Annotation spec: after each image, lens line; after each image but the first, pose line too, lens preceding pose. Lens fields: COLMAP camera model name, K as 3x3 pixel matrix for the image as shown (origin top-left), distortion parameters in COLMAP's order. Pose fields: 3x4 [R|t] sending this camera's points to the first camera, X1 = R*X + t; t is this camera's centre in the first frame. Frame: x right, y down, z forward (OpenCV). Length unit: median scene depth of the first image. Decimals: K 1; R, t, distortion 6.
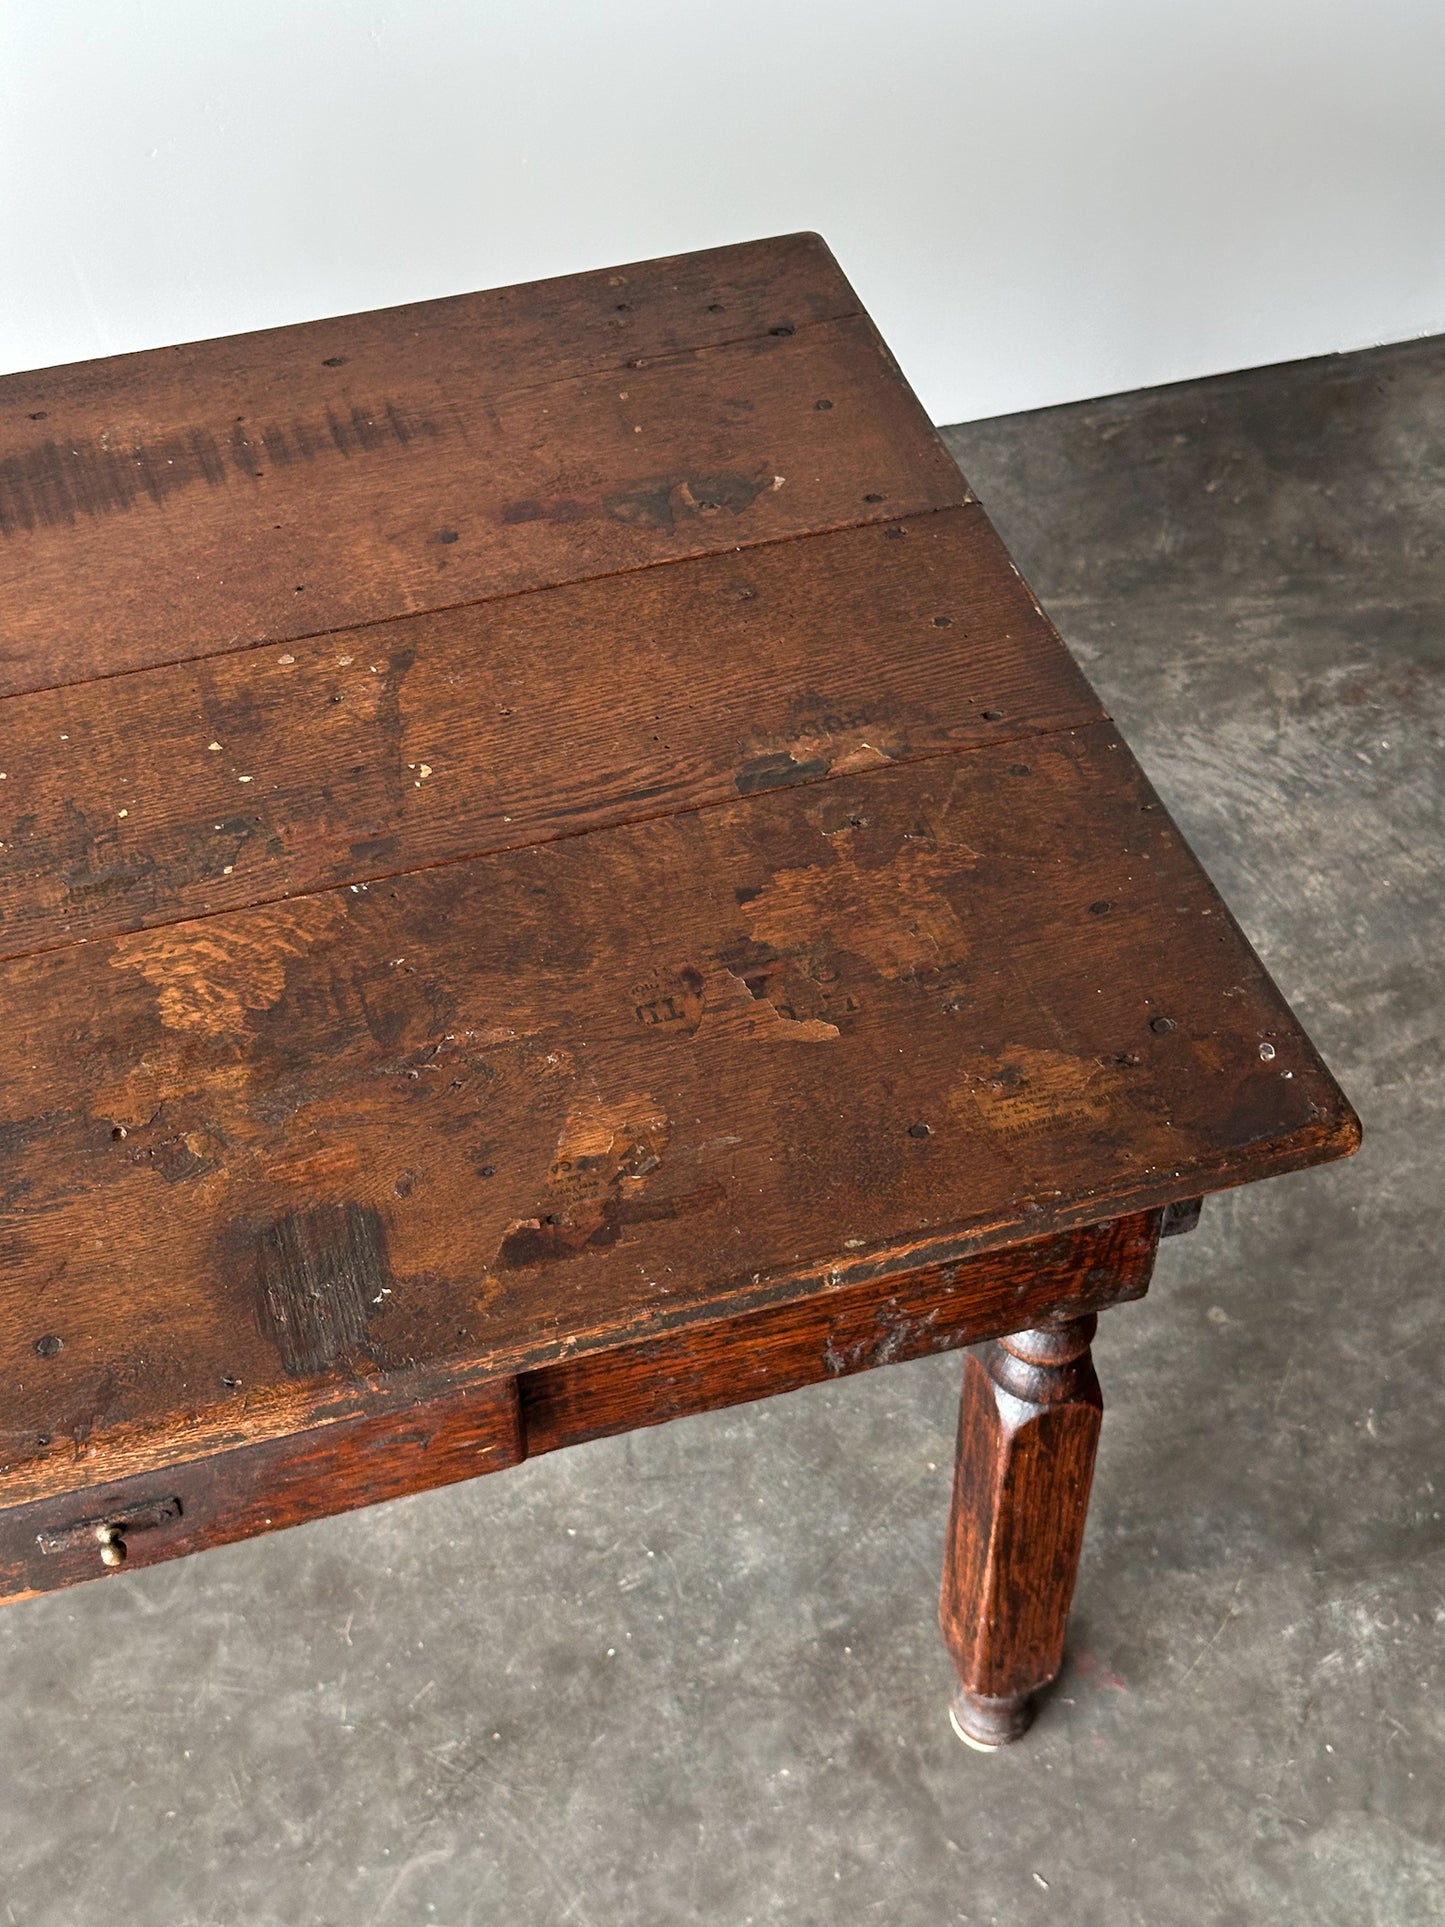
lens RADIAL K [[2741.2, 0, 741.6], [0, 2741.2, 952.0], [0, 0, 1]] dist [0.029689, 0.000000]
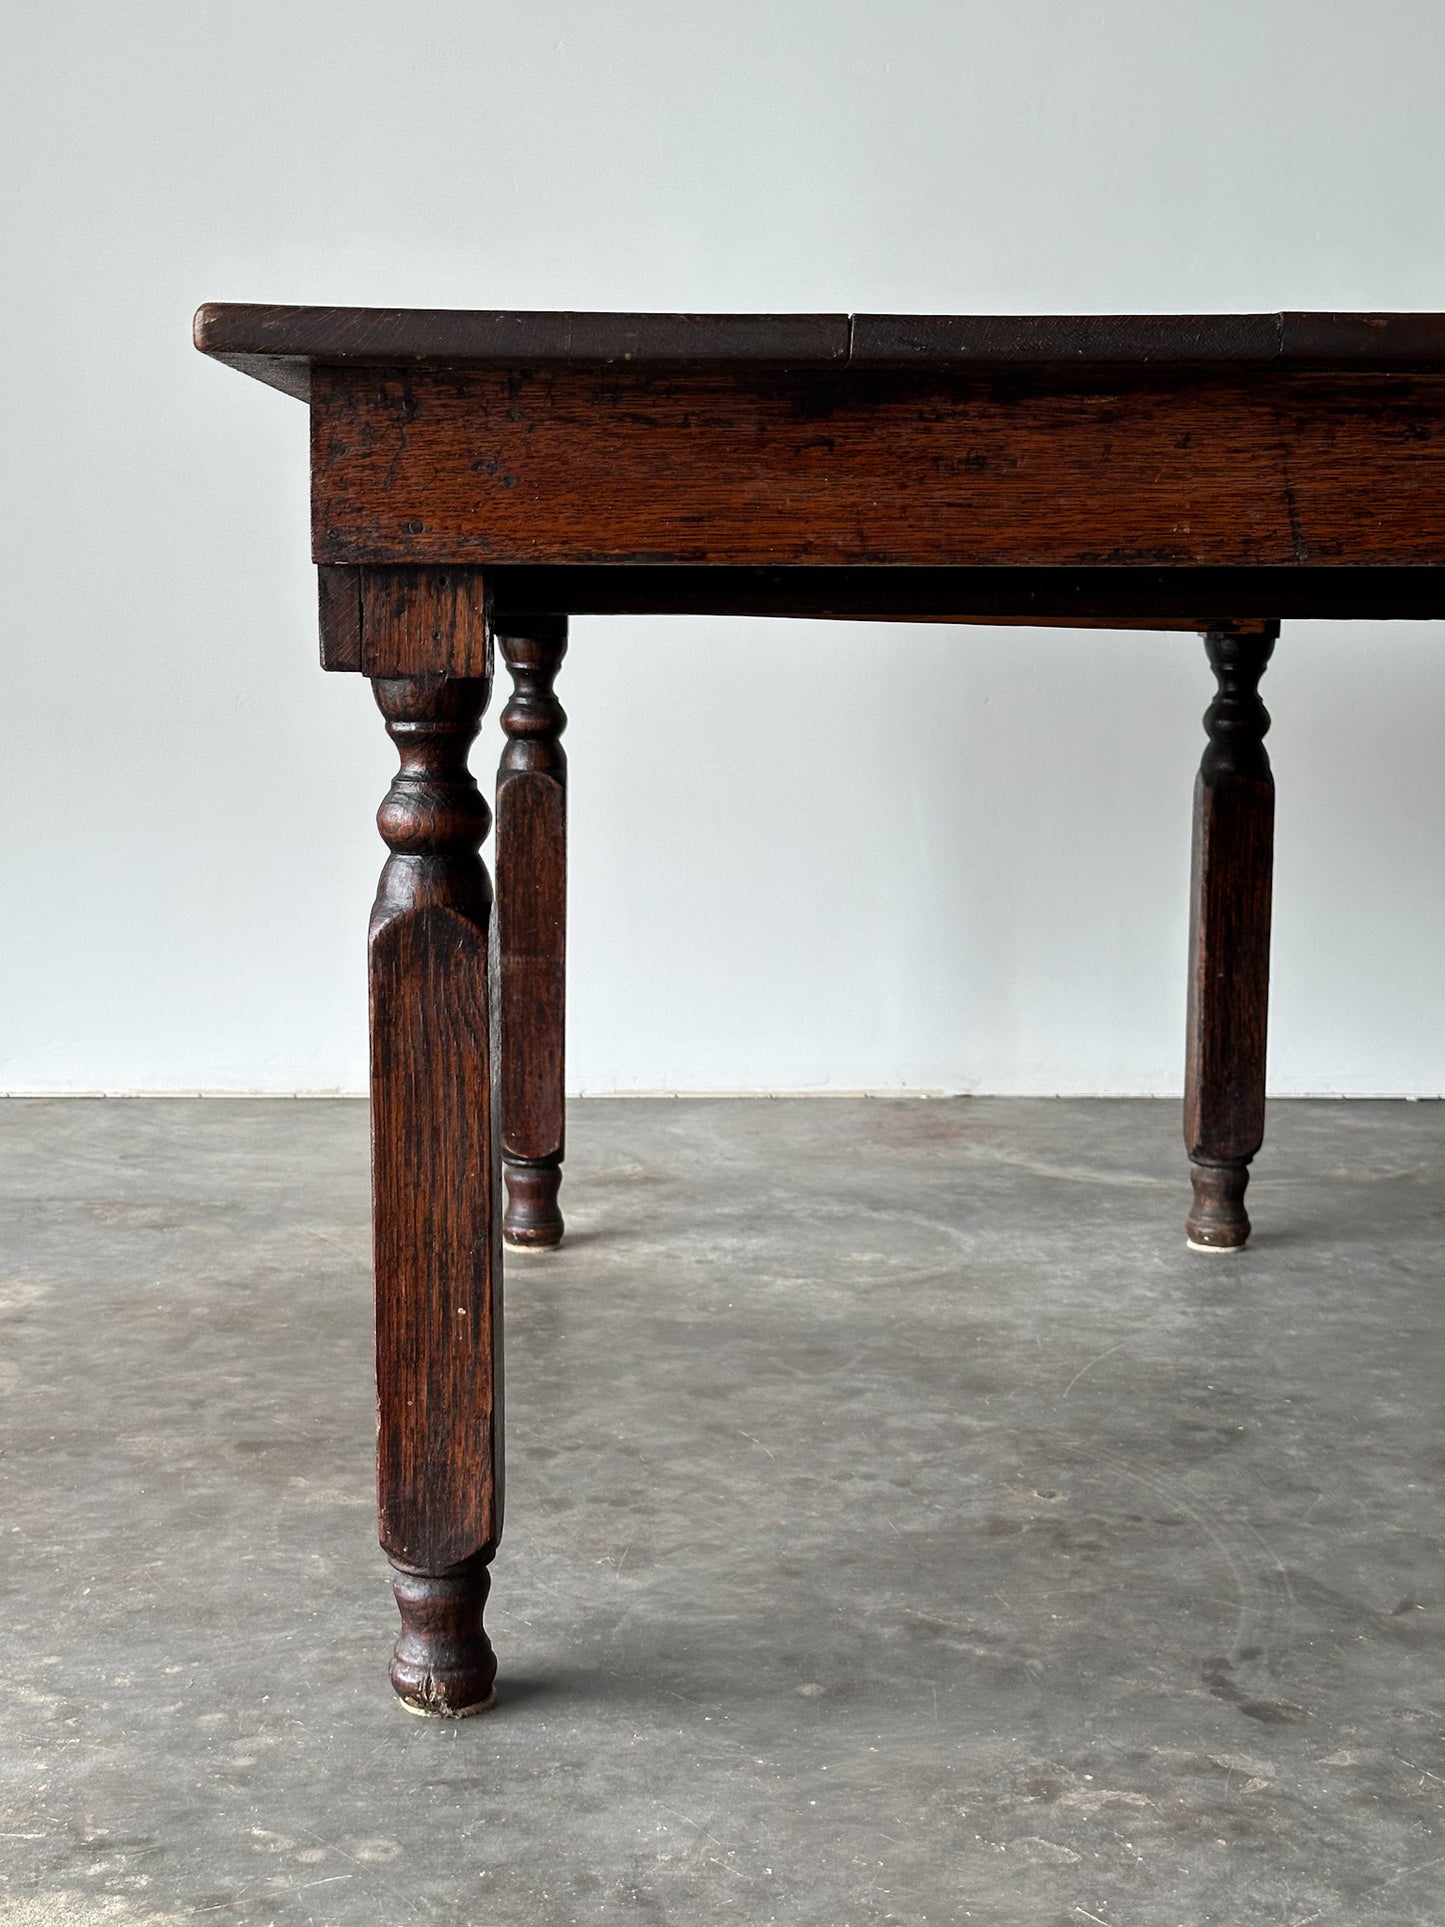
lens RADIAL K [[2741.2, 0, 701.6], [0, 2741.2, 934.6], [0, 0, 1]] dist [0.029689, 0.000000]
pose [[0.956428, 0.038059, -0.289478, 0.051624], [-0.215735, 0.760190, -0.612837, 0.828892], [0.196735, 0.648585, 0.735278, 0.101801]]
